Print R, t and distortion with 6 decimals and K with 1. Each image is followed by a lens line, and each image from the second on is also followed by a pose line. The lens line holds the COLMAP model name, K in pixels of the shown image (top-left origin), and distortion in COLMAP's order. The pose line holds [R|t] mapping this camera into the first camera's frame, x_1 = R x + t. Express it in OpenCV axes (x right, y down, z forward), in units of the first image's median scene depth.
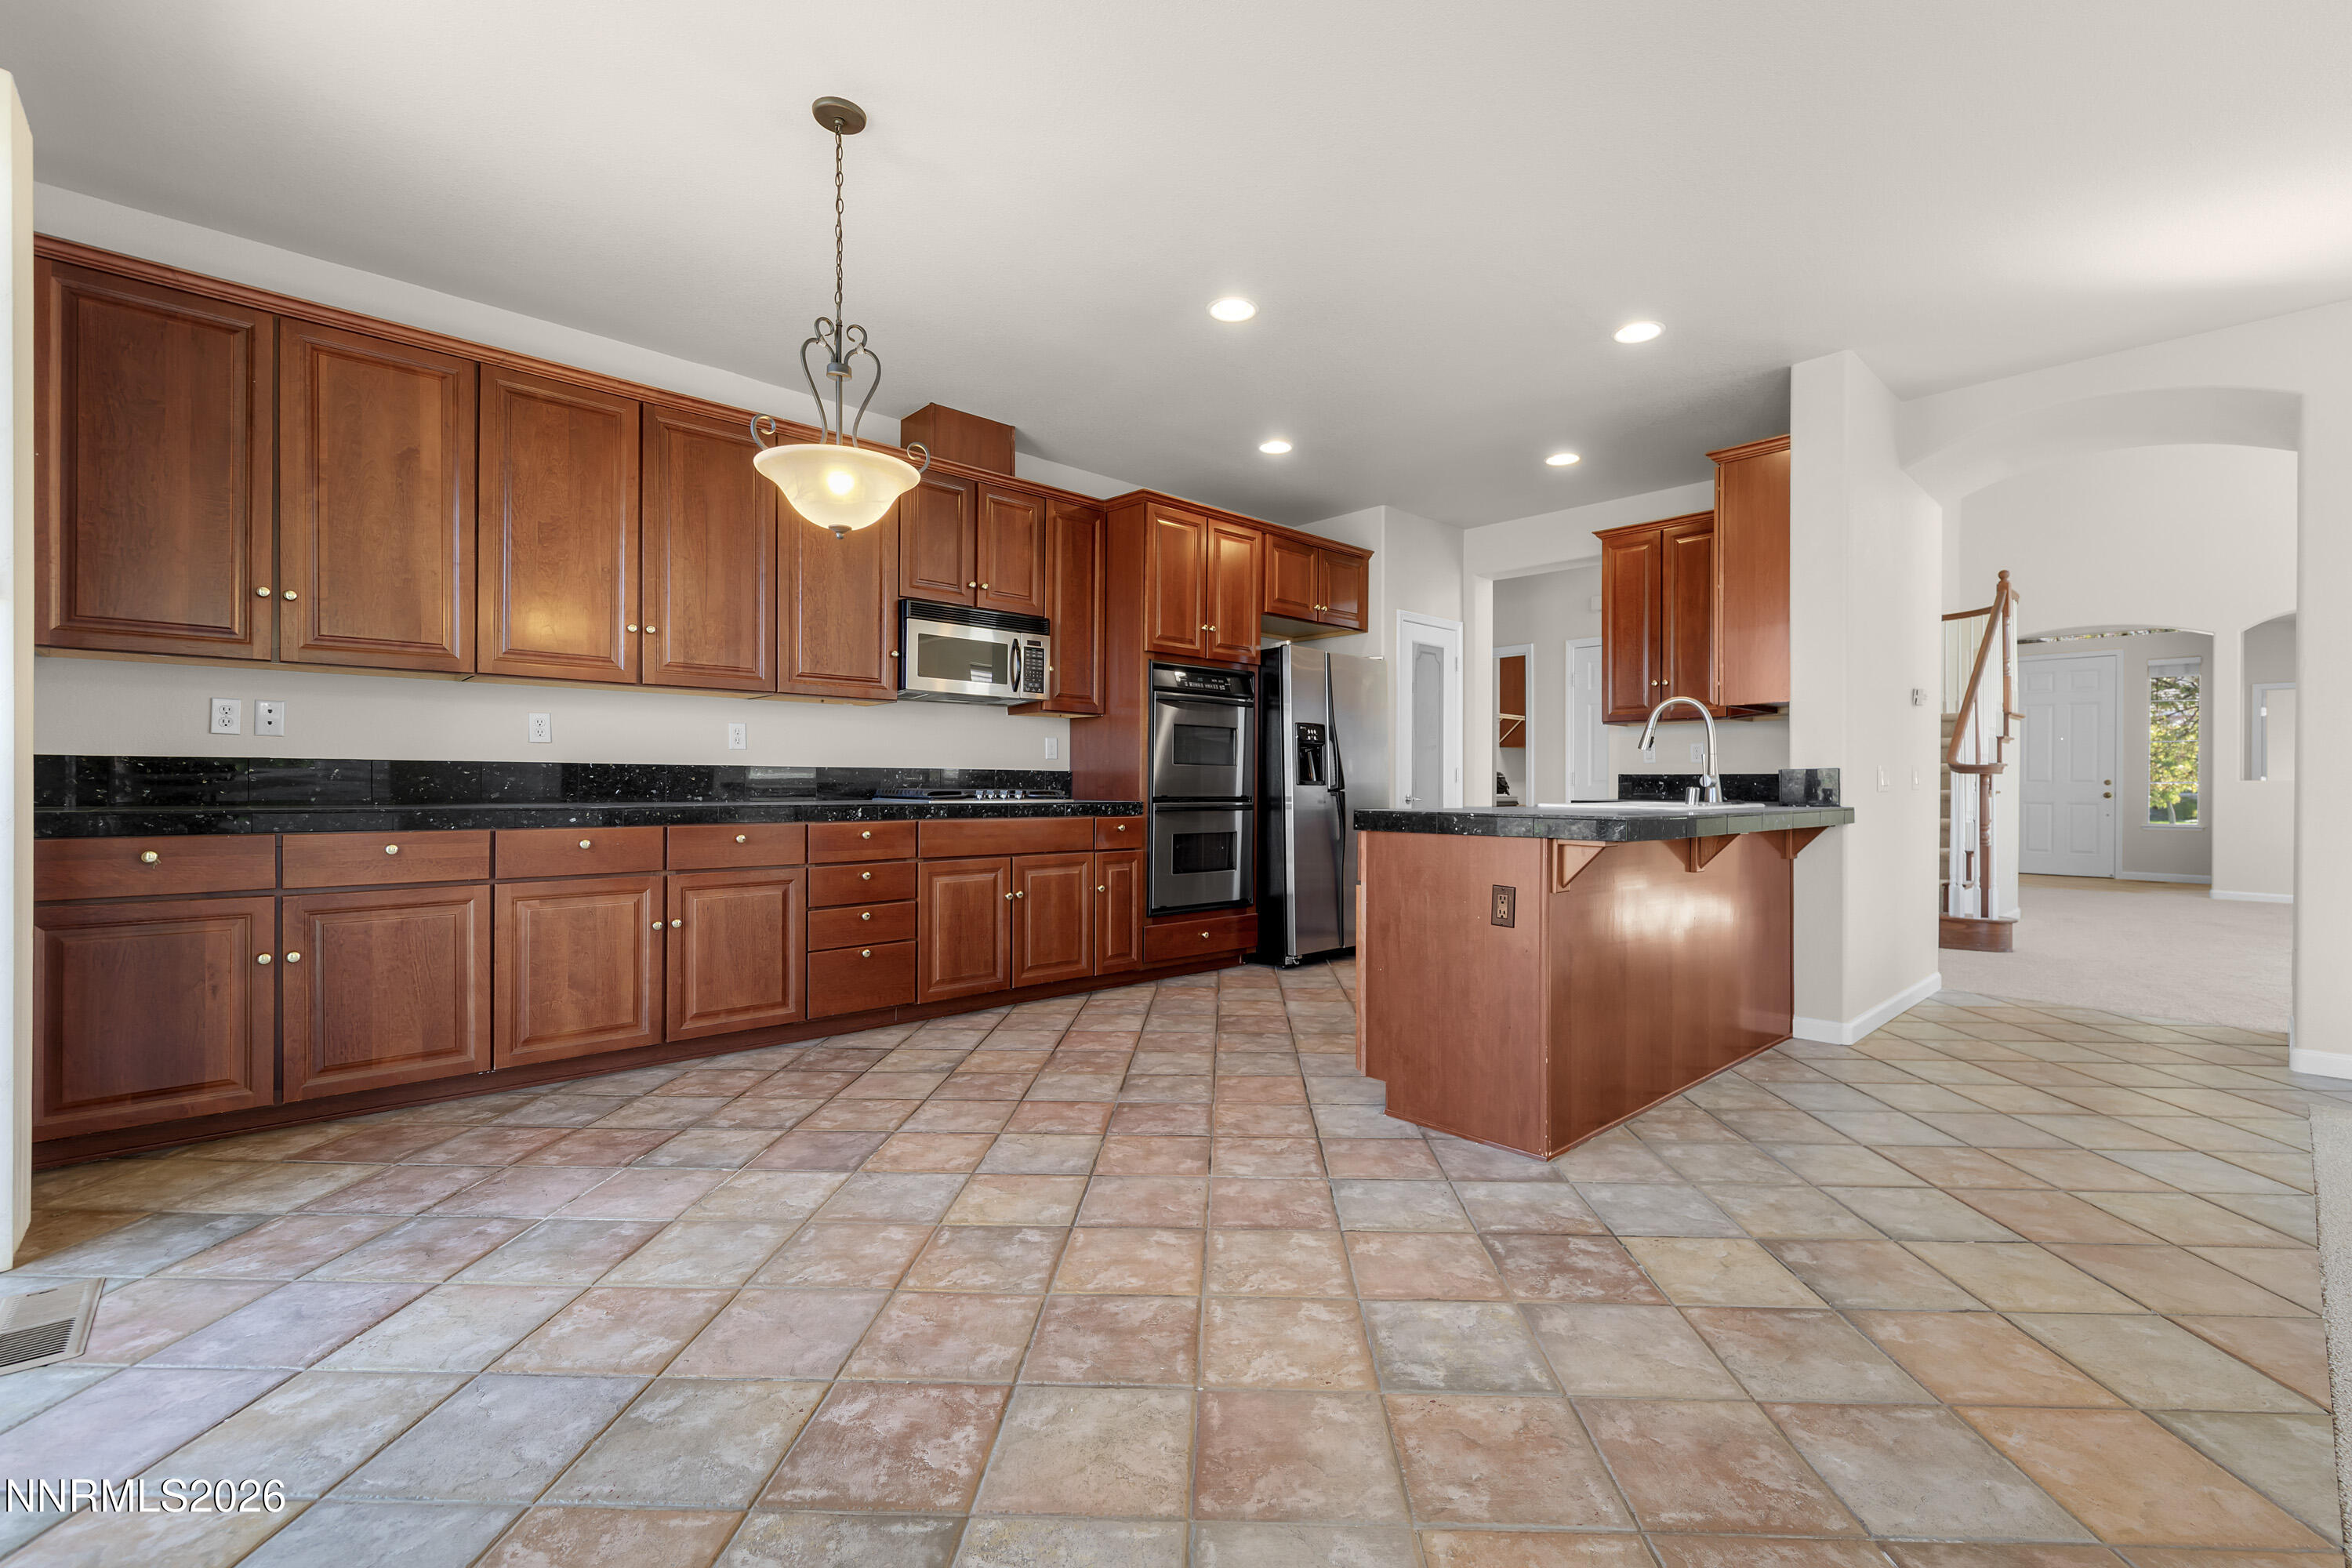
lens RADIAL K [[1007.9, 0, 1182.6], [0, 1007.9, 776.9], [0, 0, 1]] dist [0.000405, 0.000147]
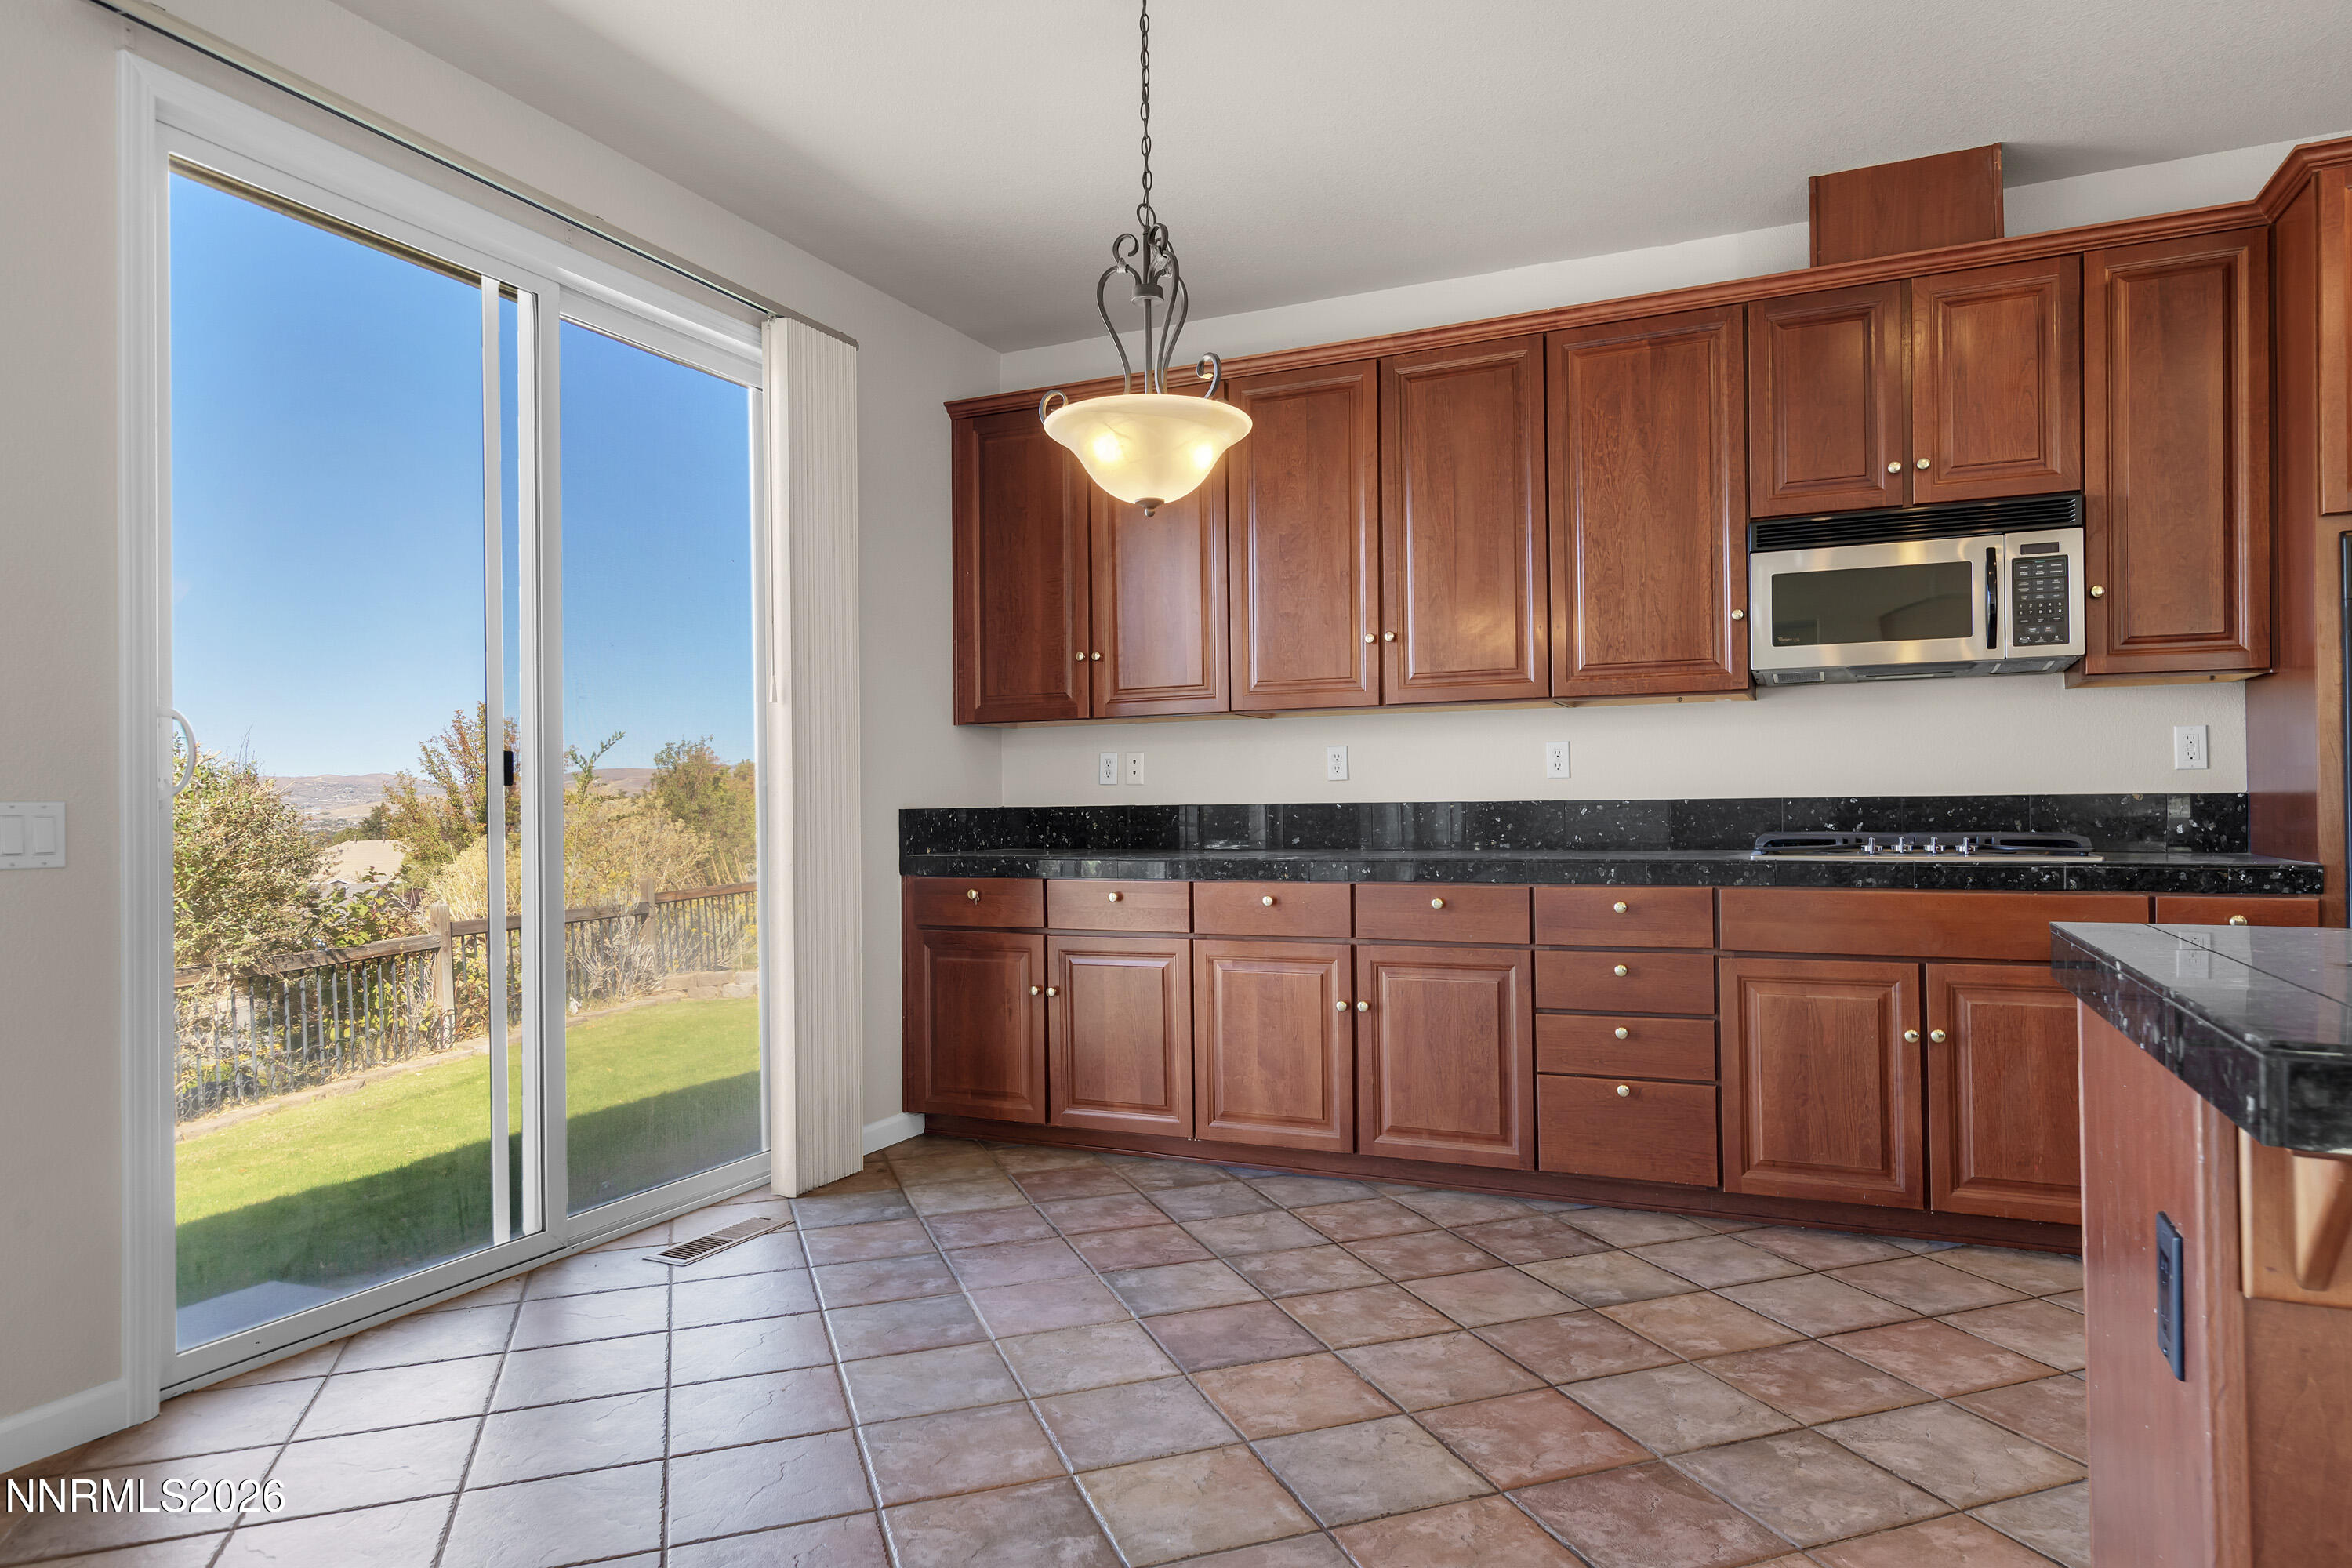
lens RADIAL K [[1360.0, 0, 1185.4], [0, 1360.0, 791.1], [0, 0, 1]] dist [0.003099, 0.001193]
pose [[0.395695, -0.022982, -0.918095, 0.422945], [0.018802, 0.999680, -0.016921, -0.008401], [0.918190, -0.010566, 0.396000, 0.444322]]
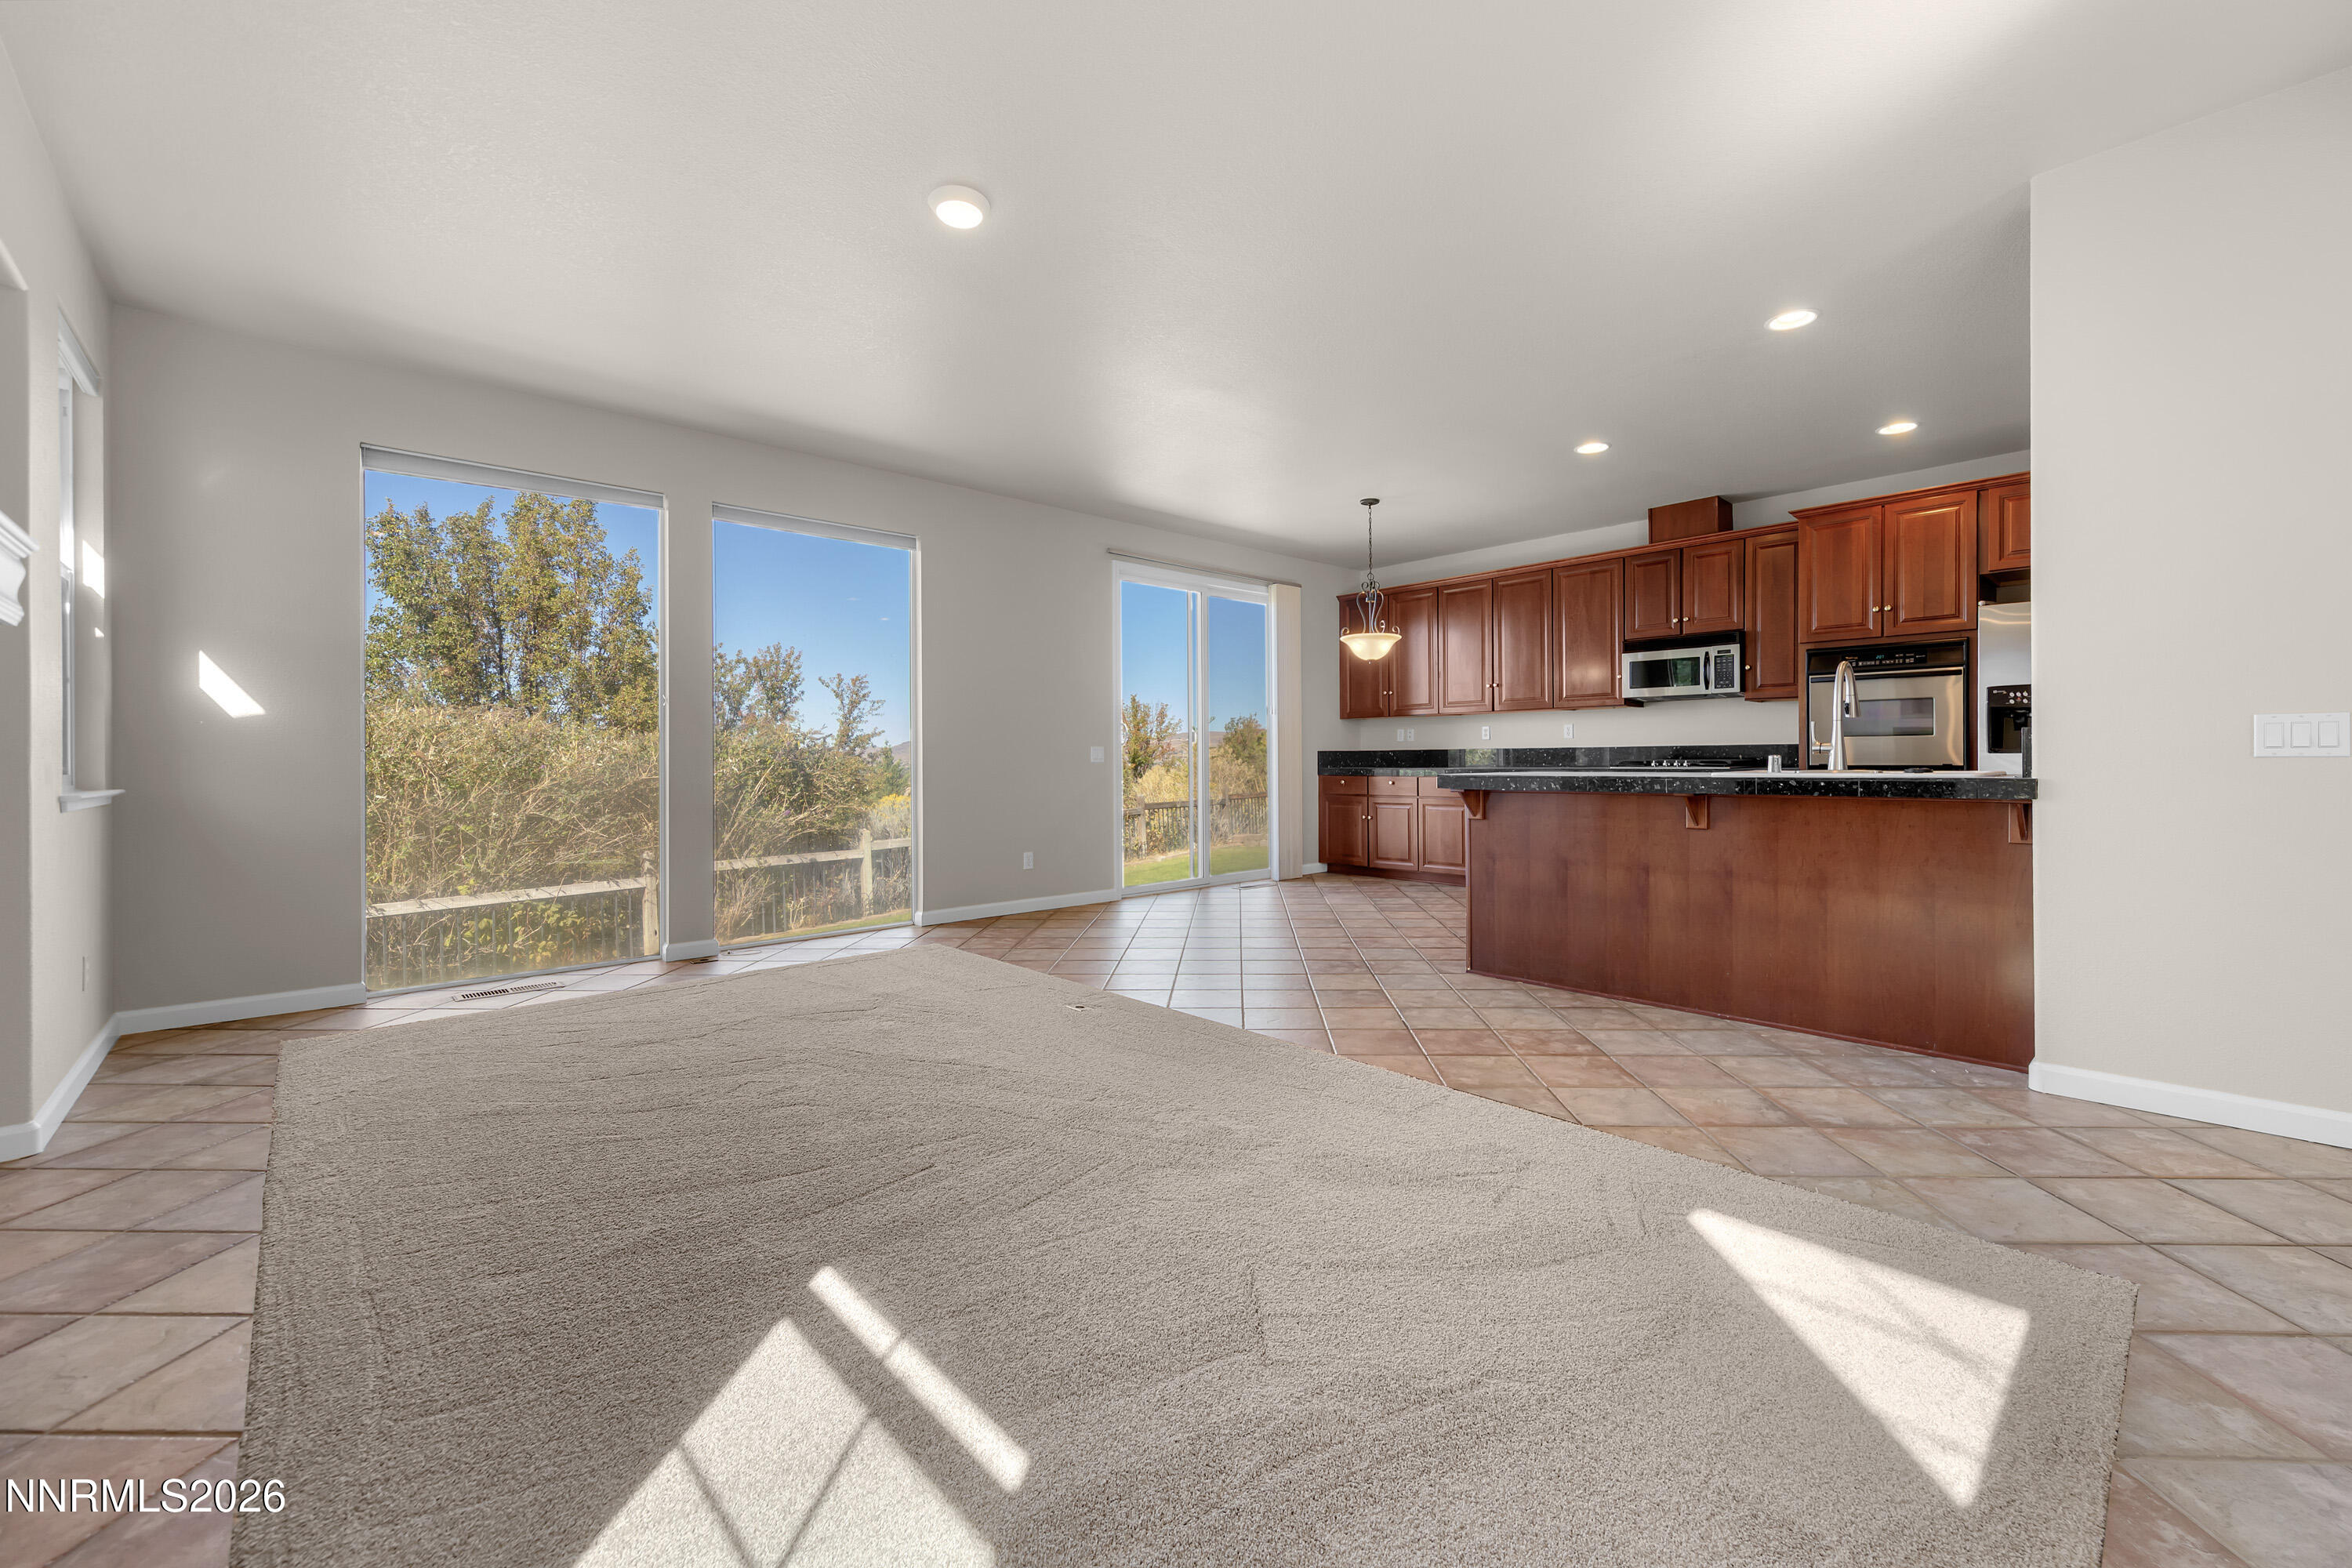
lens RADIAL K [[958.9, 0, 1178.1], [0, 958.9, 763.0], [0, 0, 1]] dist [0.001805, 0.000102]
pose [[-0.010740, -0.005457, -0.999927, 1.559500], [0.011719, 0.999916, -0.005583, 0.021005], [0.999874, -0.011778, -0.010675, 0.375419]]
